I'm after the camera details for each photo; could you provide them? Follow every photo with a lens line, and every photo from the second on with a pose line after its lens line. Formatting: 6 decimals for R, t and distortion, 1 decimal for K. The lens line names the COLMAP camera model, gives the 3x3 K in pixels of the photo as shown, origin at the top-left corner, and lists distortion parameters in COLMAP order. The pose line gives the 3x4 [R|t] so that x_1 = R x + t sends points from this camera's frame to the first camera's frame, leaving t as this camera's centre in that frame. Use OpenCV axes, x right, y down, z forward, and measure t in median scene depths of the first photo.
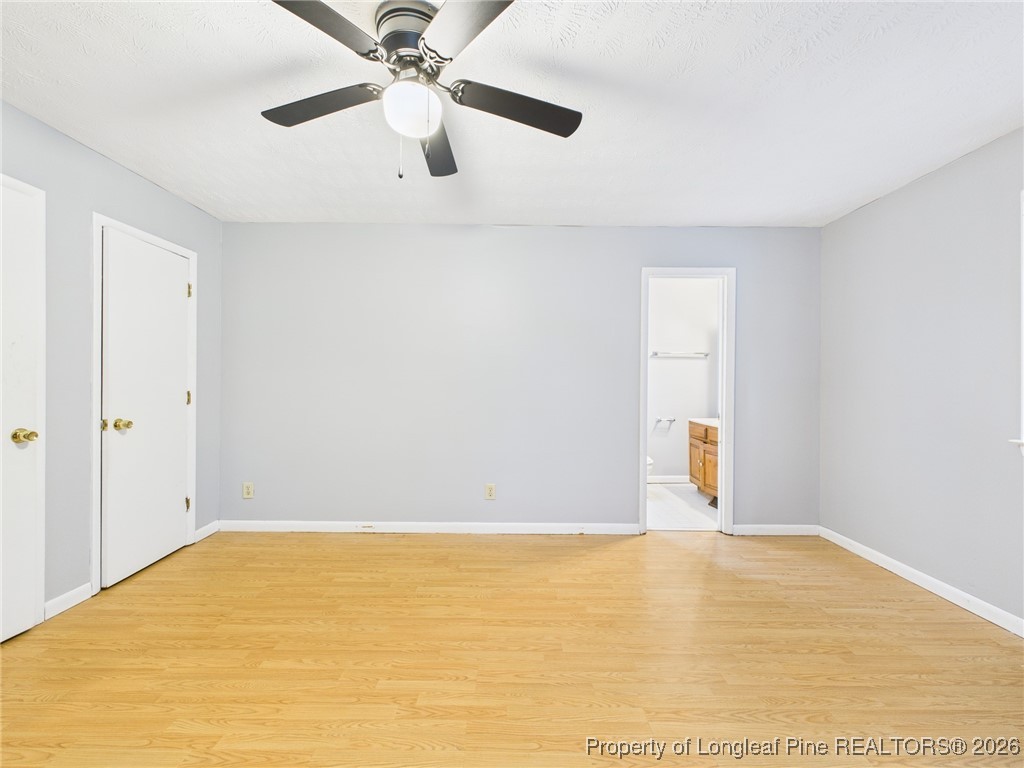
lens RADIAL K [[411.6, 0, 513.6], [0, 411.6, 385.8], [0, 0, 1]] dist [0.000106, 0.000046]
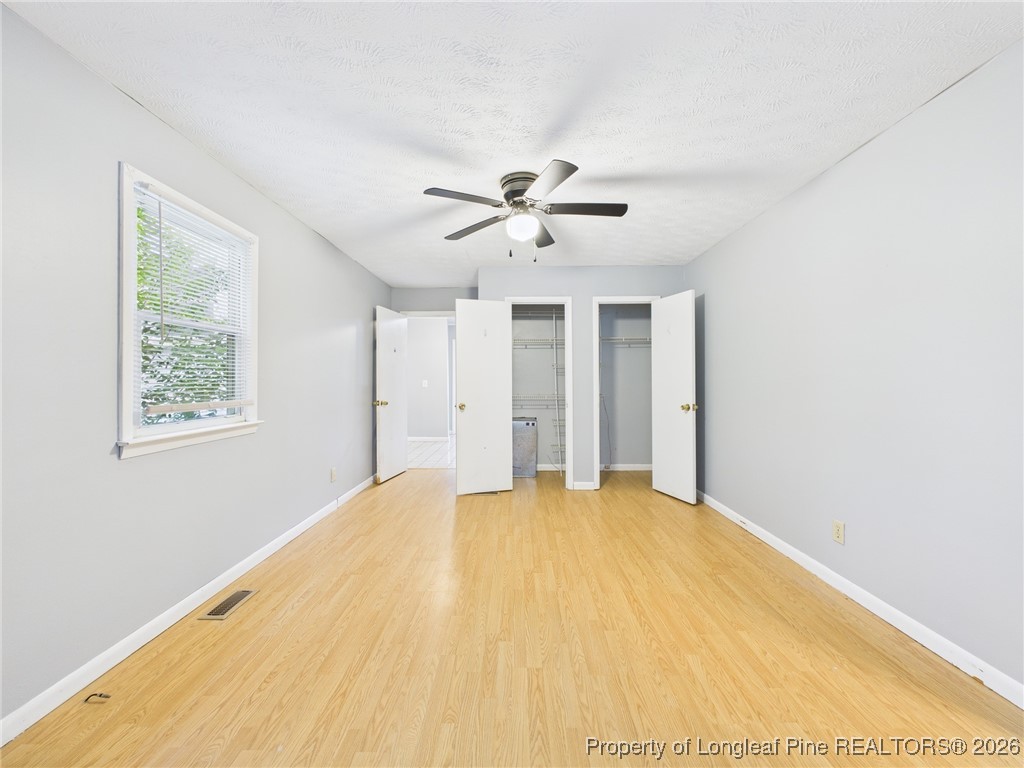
lens RADIAL K [[409.0, 0, 513.0], [0, 409.0, 380.7], [0, 0, 1]] dist [0.000251, 0.000075]
pose [[-0.008023, -0.006489, -0.999947, 0.858362], [-0.006741, 0.999957, -0.006435, -0.001494], [0.999945, 0.006689, -0.008067, 0.547143]]
